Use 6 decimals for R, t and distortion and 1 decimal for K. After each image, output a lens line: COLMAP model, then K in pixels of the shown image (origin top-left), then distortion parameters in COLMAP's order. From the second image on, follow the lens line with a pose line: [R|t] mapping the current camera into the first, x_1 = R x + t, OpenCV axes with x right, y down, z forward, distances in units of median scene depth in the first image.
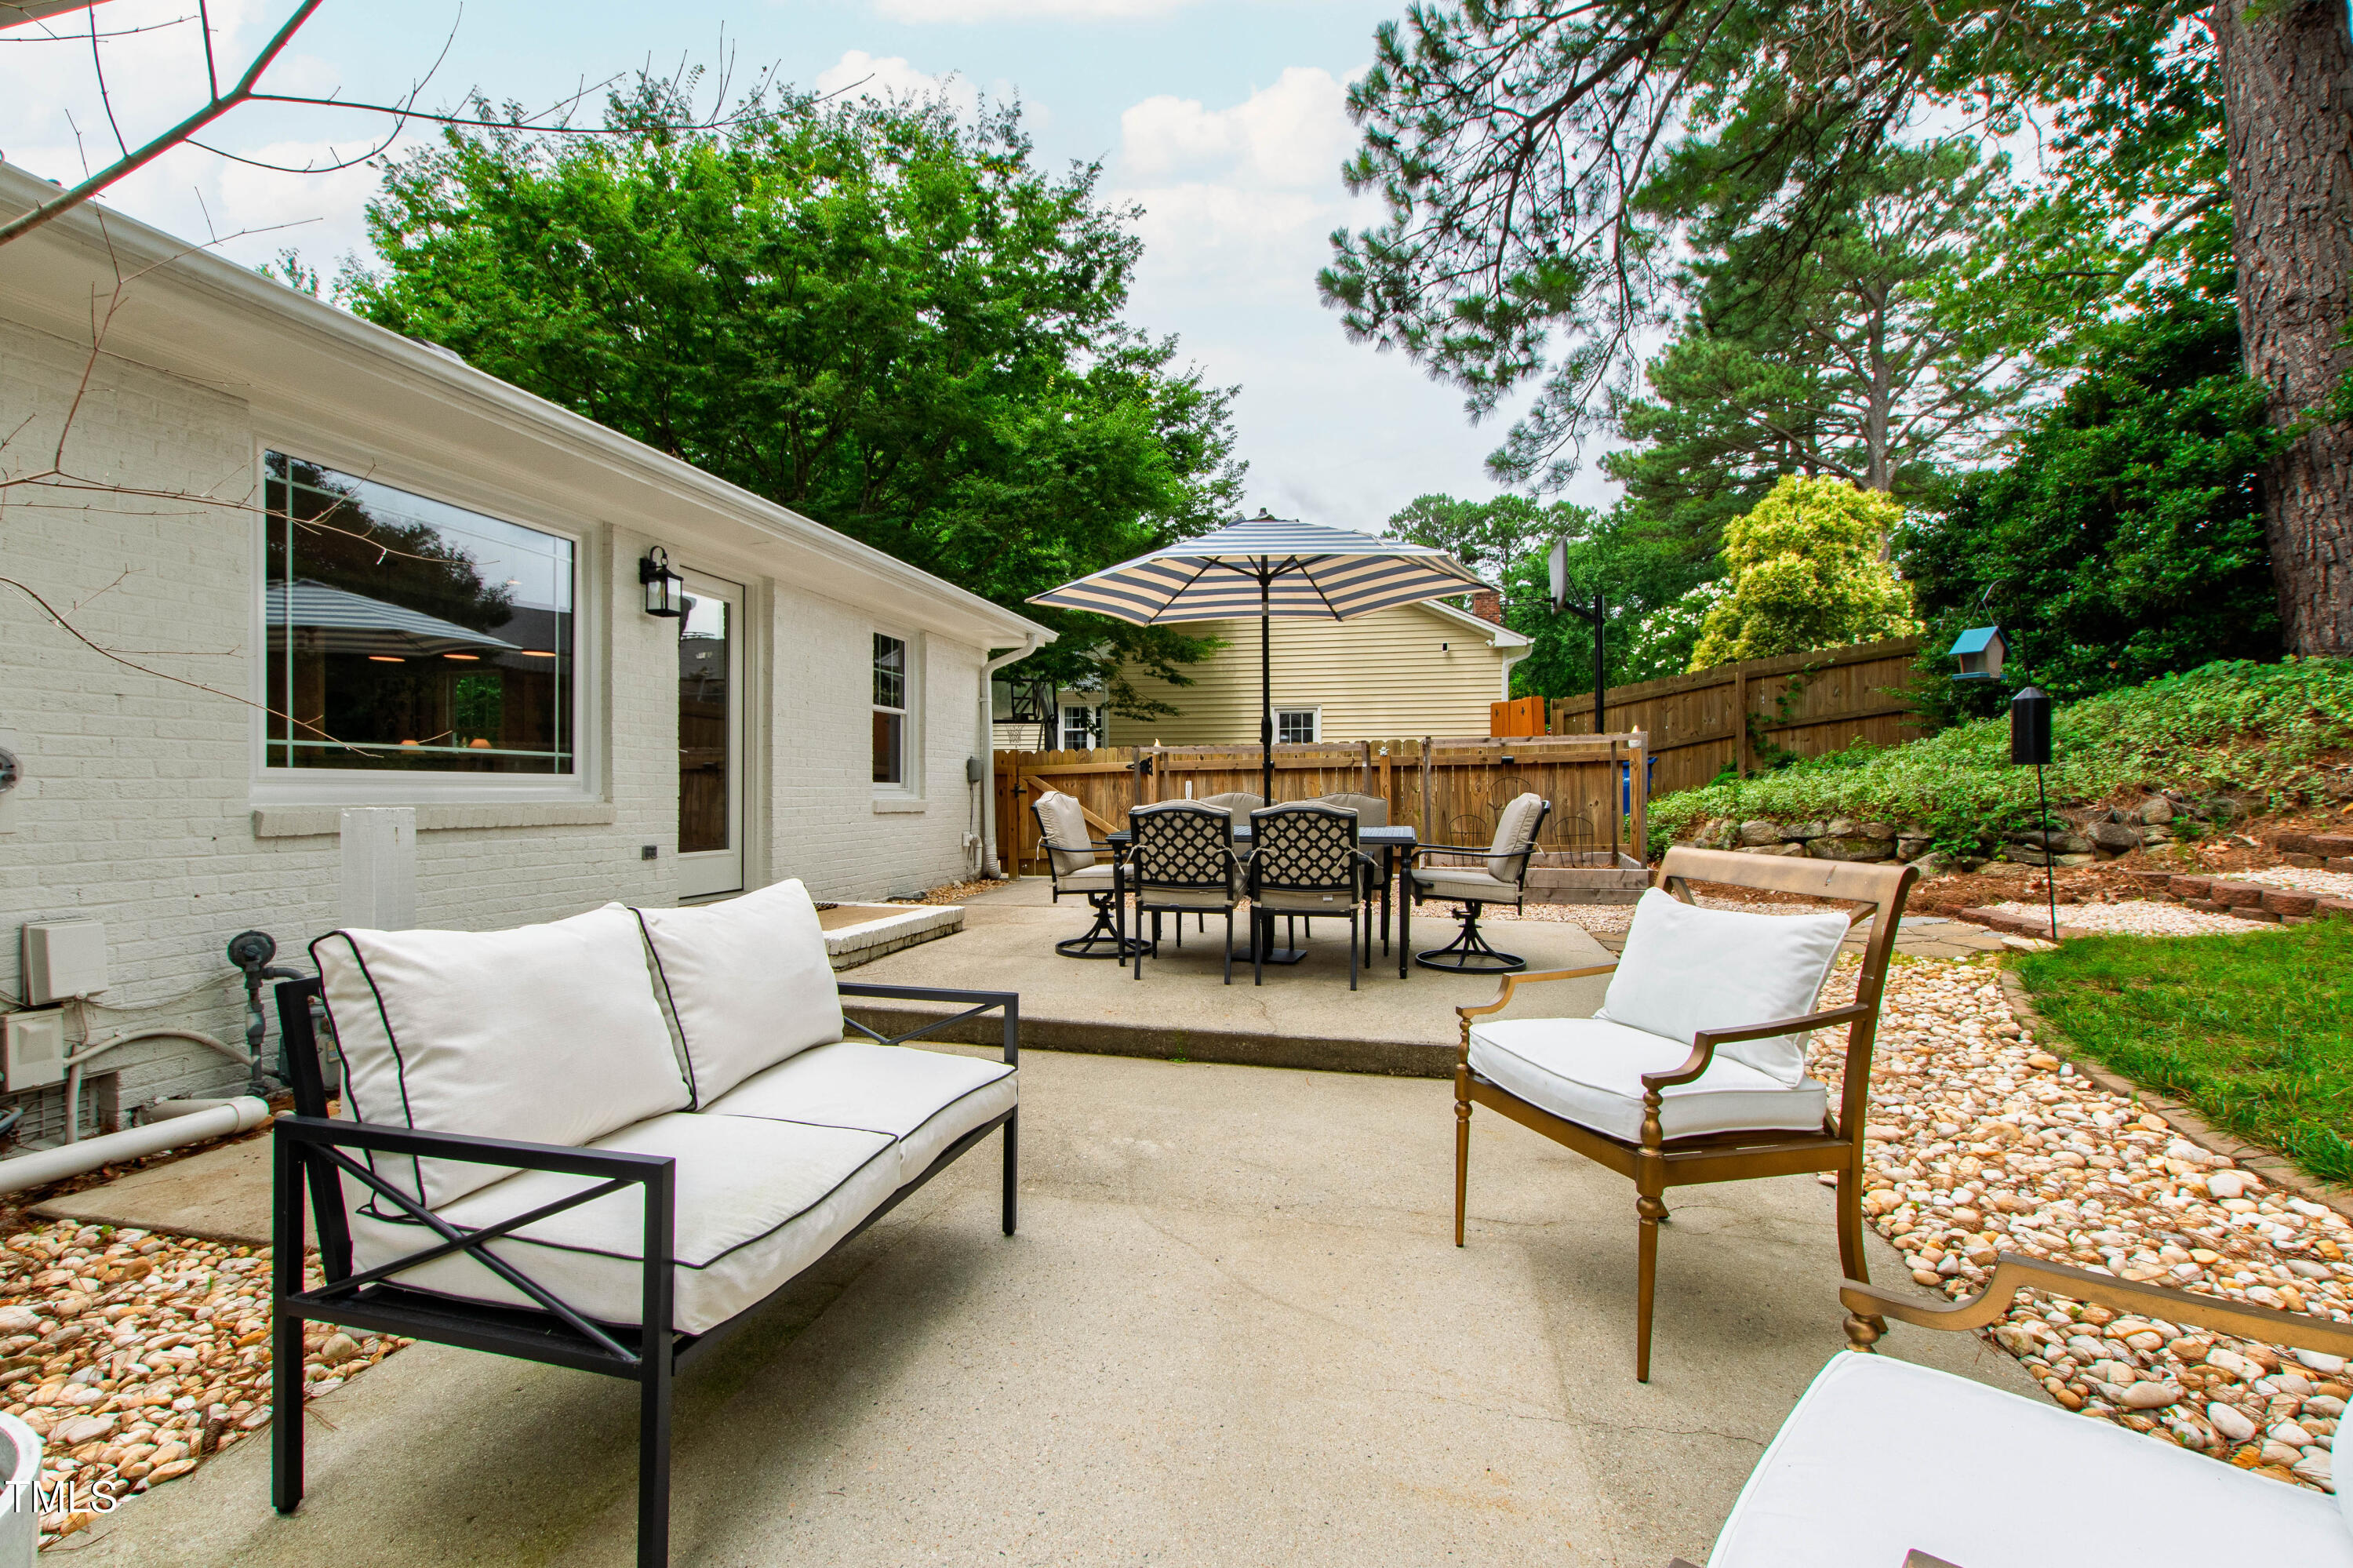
lens RADIAL K [[1025.1, 0, 1157.1], [0, 1025.1, 789.9], [0, 0, 1]] dist [0.002388, -0.002404]
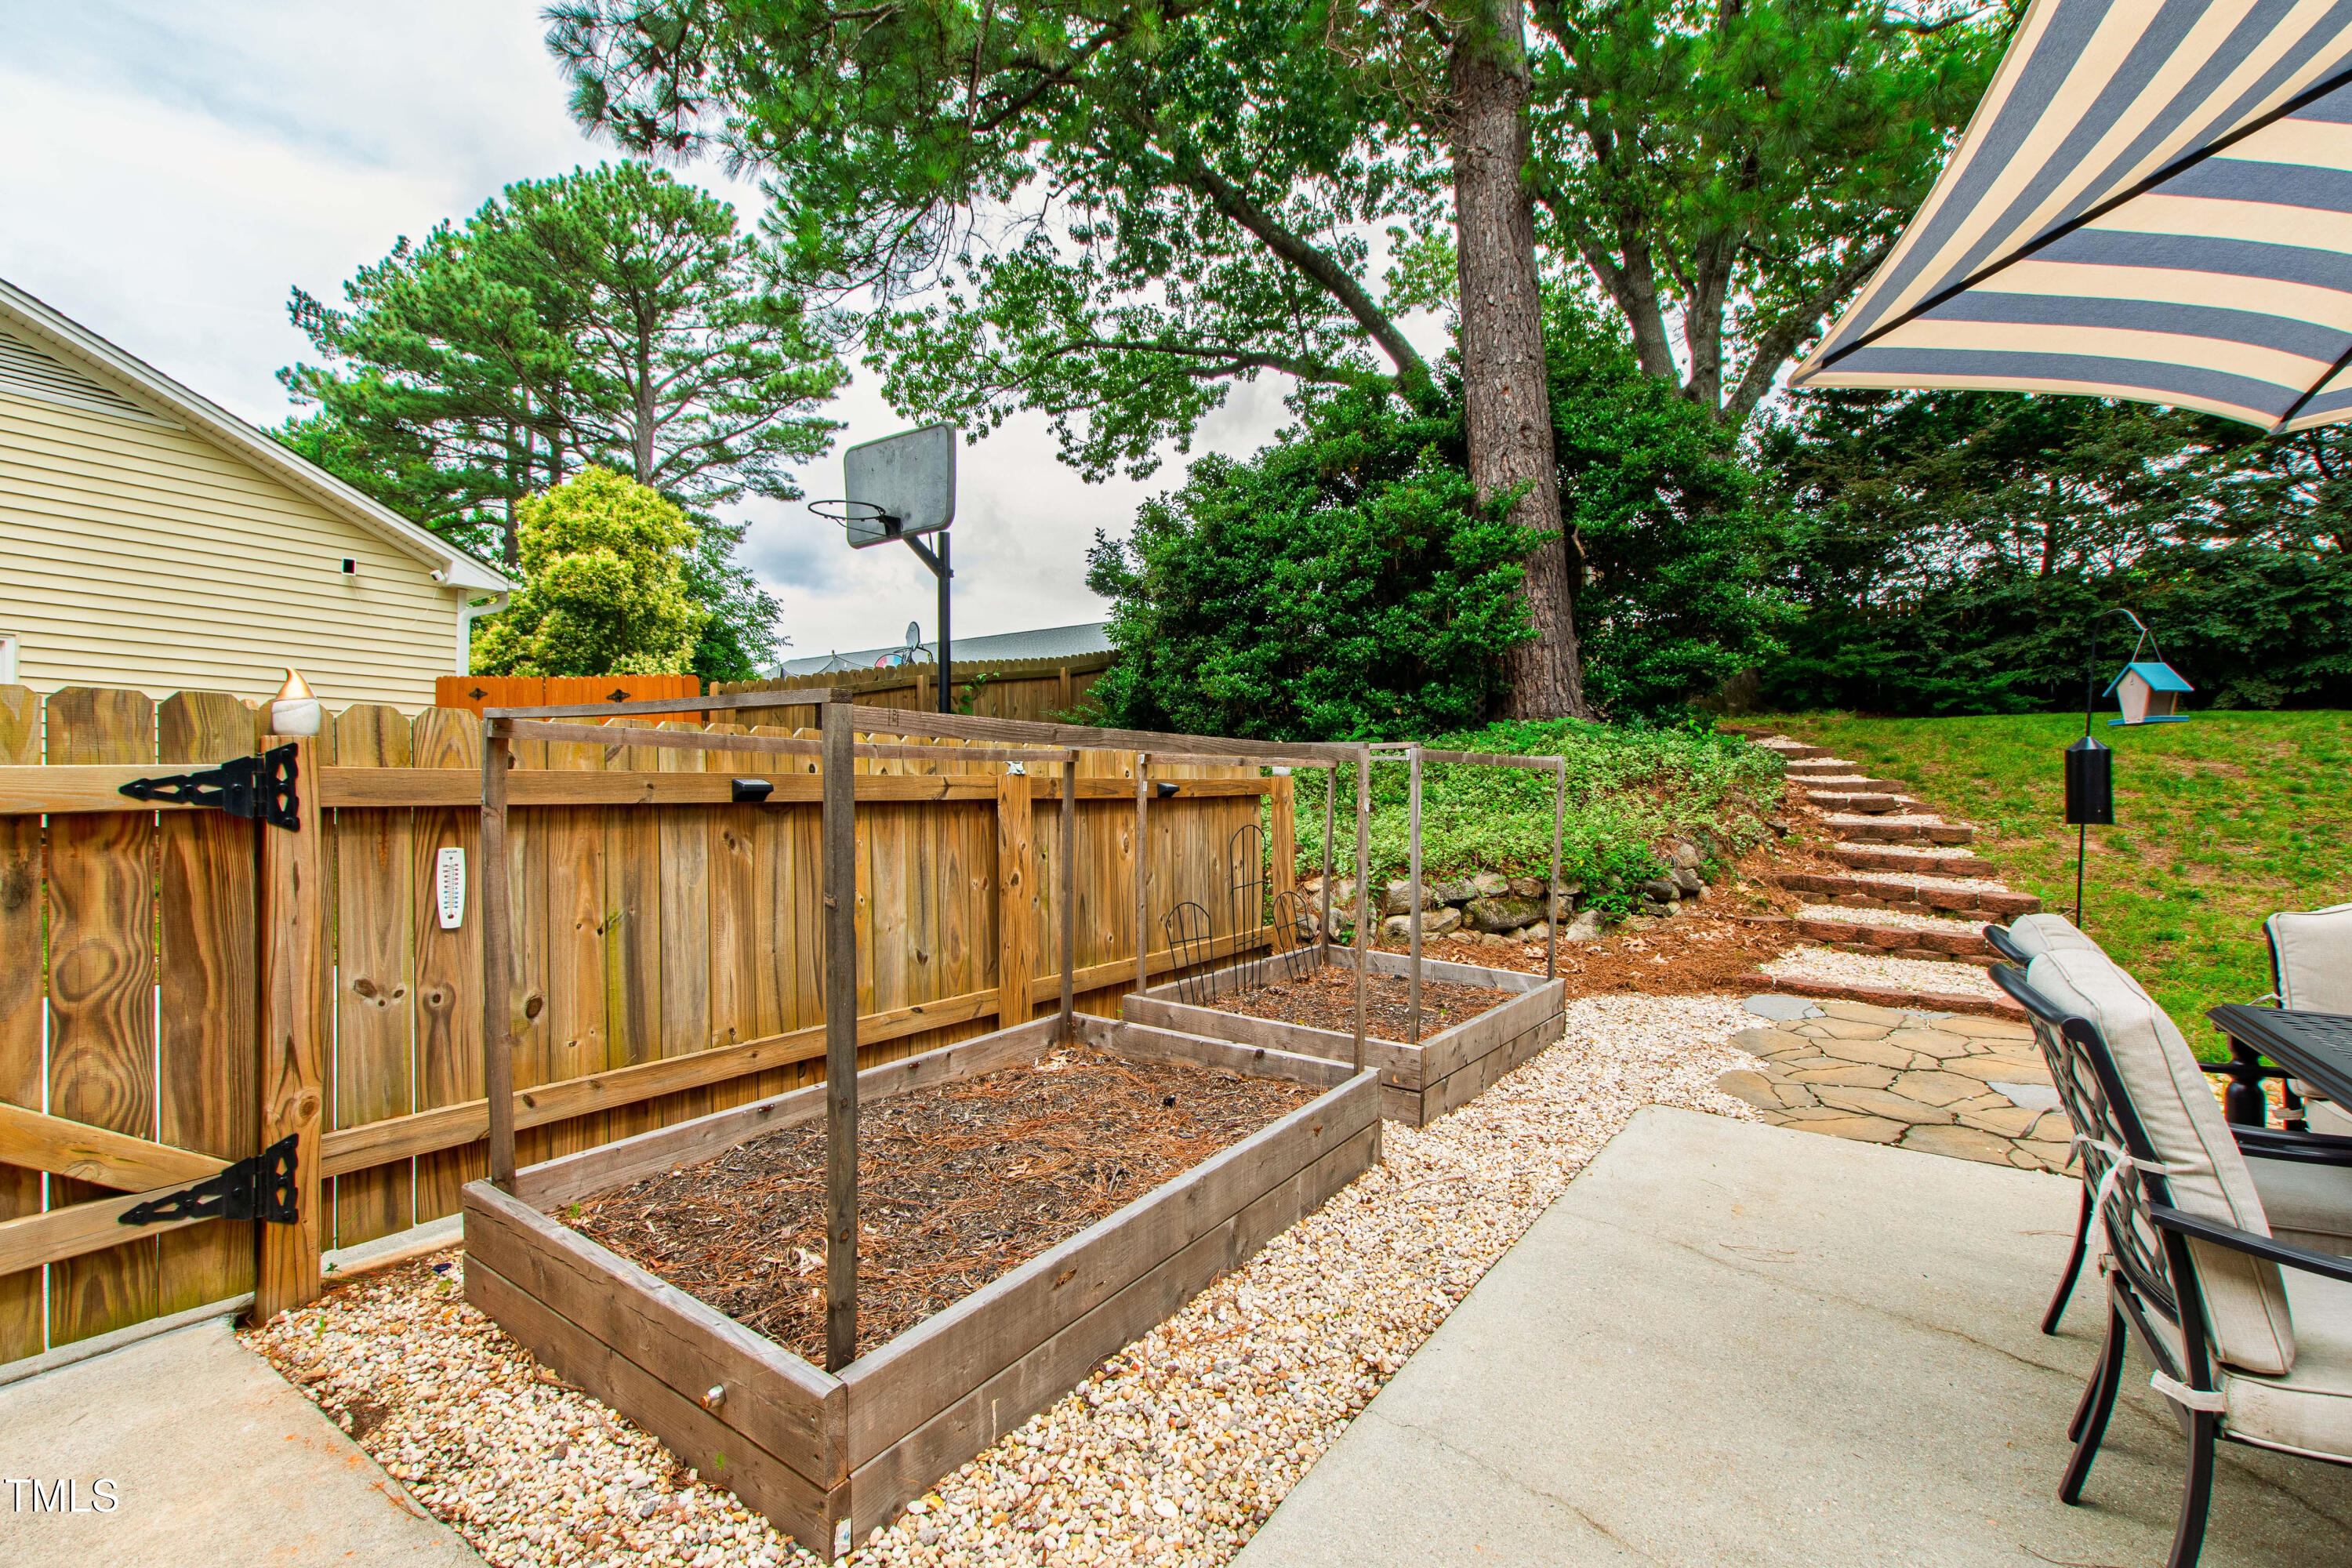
lens RADIAL K [[1024.6, 0, 1178.8], [0, 1024.6, 799.6], [0, 0, 1]] dist [0.002388, -0.002404]
pose [[0.361977, 0.006207, 0.932166, -0.096036], [-0.000895, 0.999980, -0.006312, -0.013146], [-0.932186, 0.001451, 0.361976, 0.499557]]
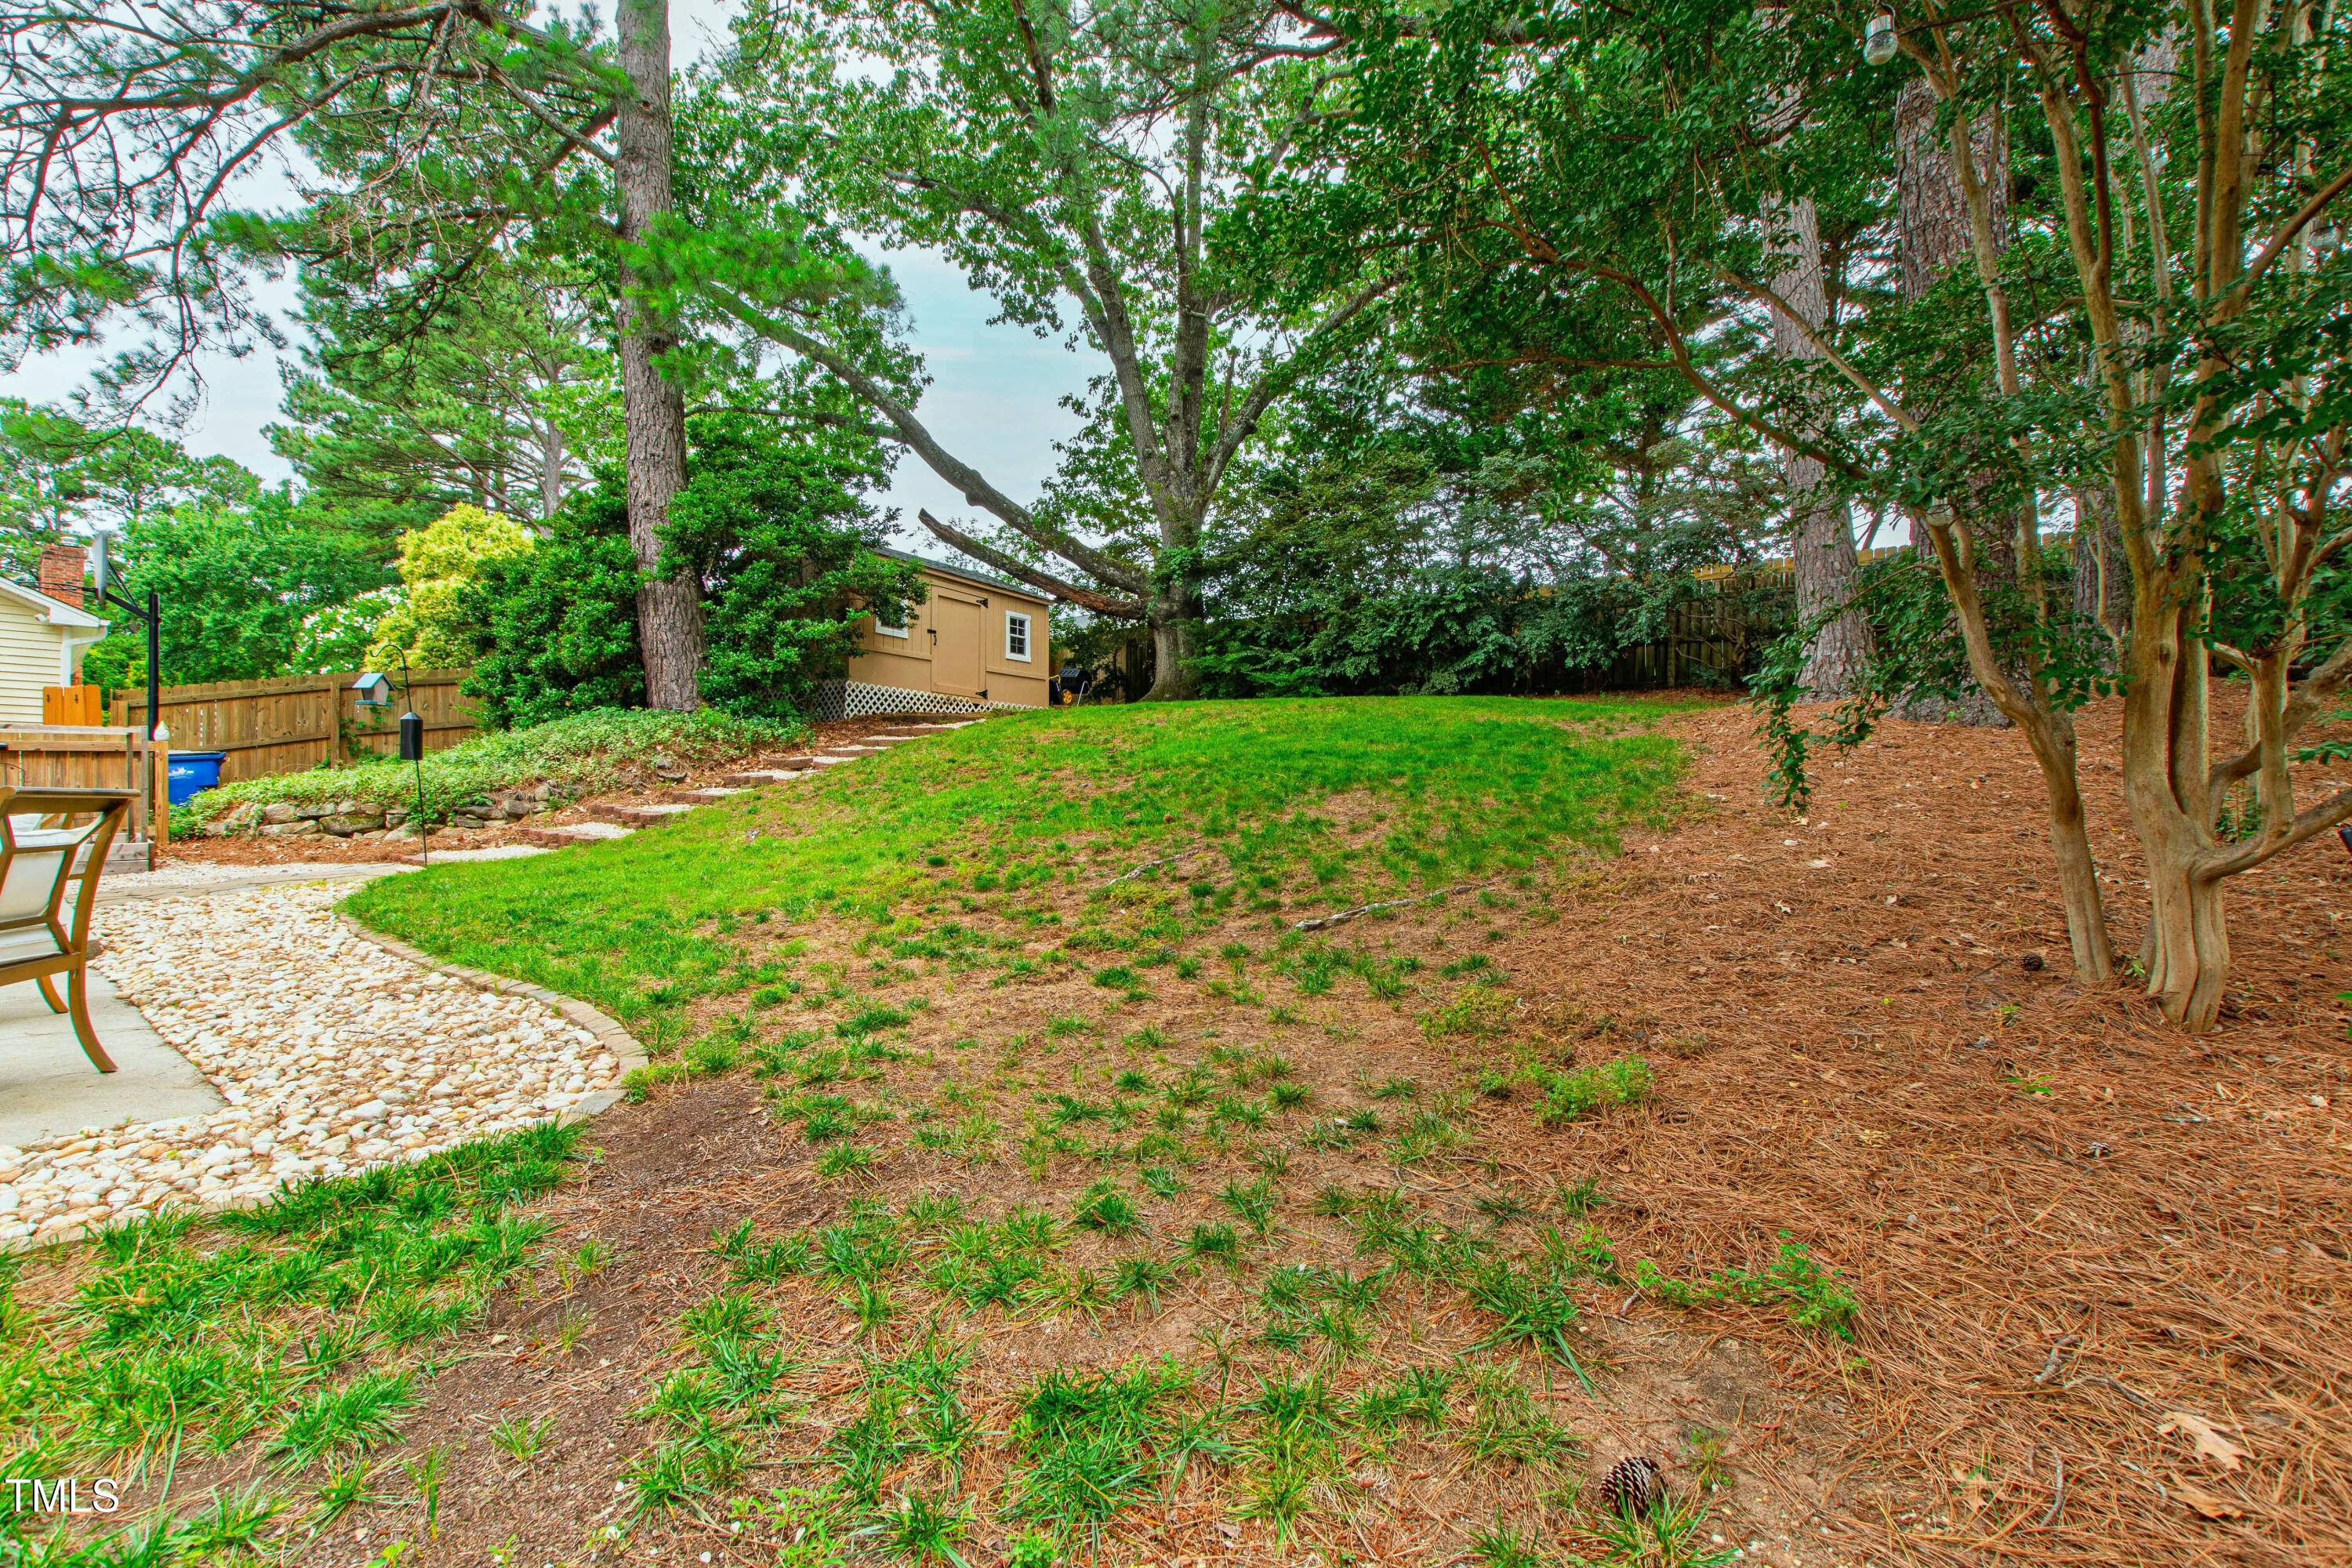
lens RADIAL K [[1024.6, 0, 1175.4], [0, 1024.6, 793.1], [0, 0, 1]] dist [0.002388, -0.002404]
pose [[0.448083, 0.008320, 0.893953, -0.025315], [0.000255, 0.999955, -0.009435, 0.017608], [-0.893992, 0.004456, 0.448061, -0.320769]]
